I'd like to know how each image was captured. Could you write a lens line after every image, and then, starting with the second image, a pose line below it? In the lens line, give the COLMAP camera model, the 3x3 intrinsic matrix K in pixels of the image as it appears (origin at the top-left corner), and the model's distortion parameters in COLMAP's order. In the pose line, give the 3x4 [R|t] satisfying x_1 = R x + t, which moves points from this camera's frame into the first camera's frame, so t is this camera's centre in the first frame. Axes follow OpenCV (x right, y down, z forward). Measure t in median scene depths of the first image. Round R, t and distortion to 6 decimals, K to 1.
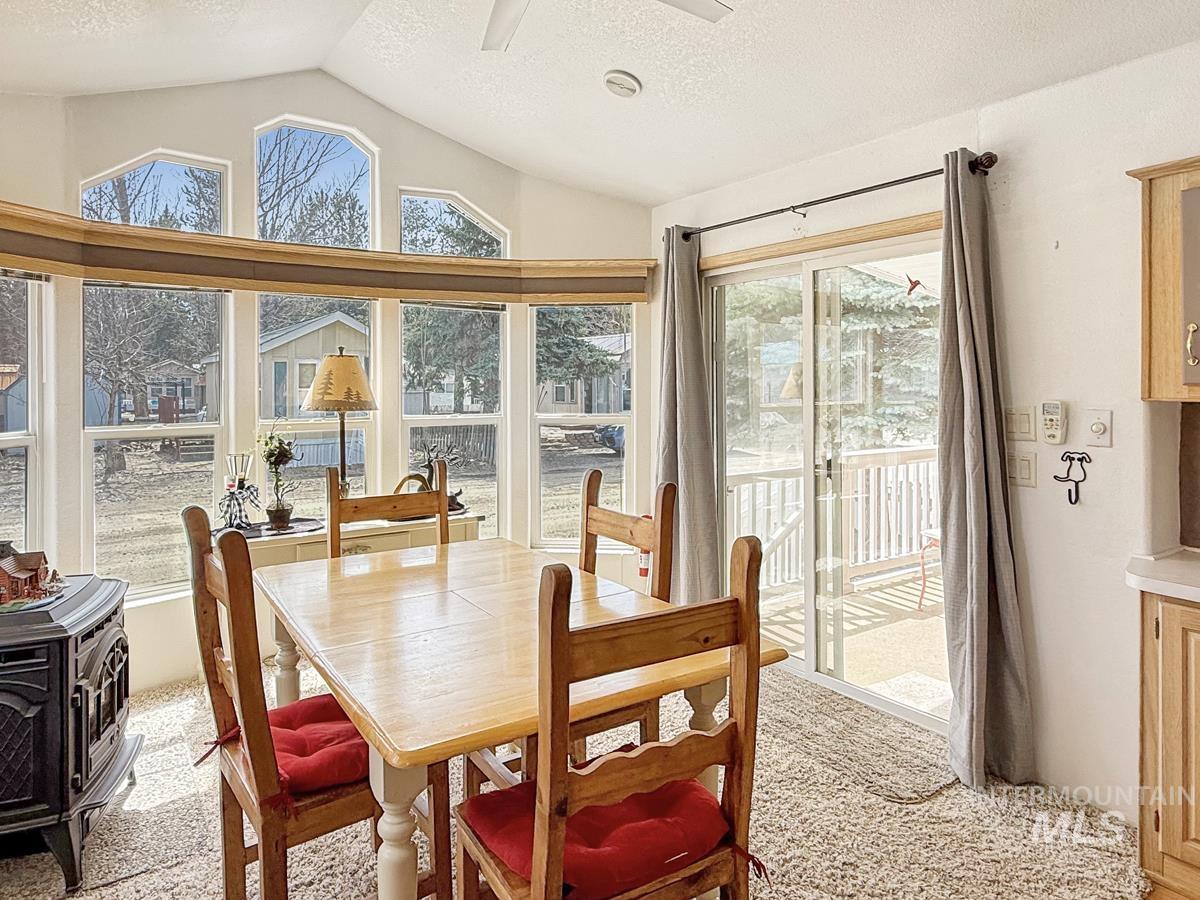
lens RADIAL K [[741.6, 0, 633.6], [0, 741.6, 508.1], [0, 0, 1]] dist [0.001078, -0.000722]
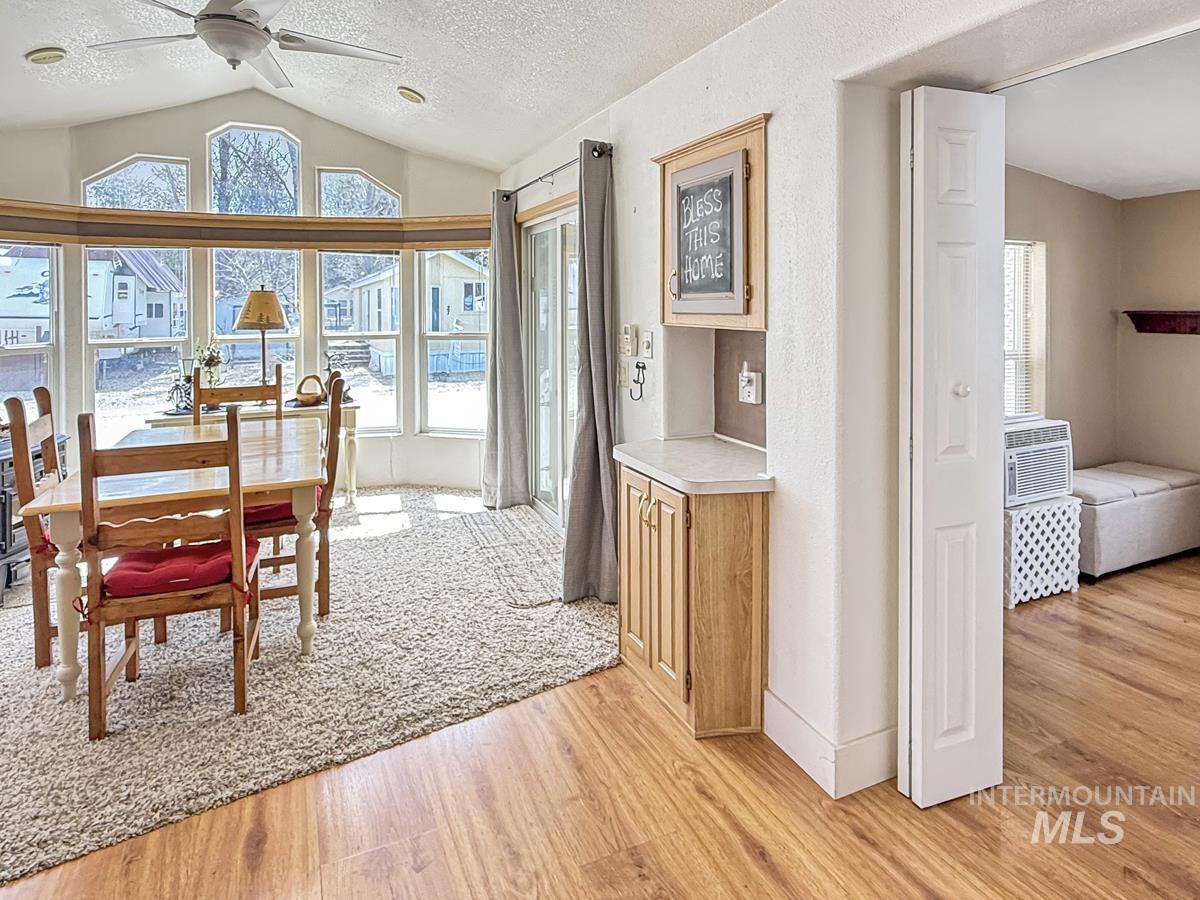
lens RADIAL K [[670.7, 0, 609.2], [0, 670.7, 425.0], [0, 0, 1]] dist [0.001771, -0.000487]
pose [[0.983191, 0.028217, -0.180384, 0.612660], [-0.025693, 0.999537, 0.016312, 0.017567], [0.180761, -0.011403, 0.983461, -0.184173]]
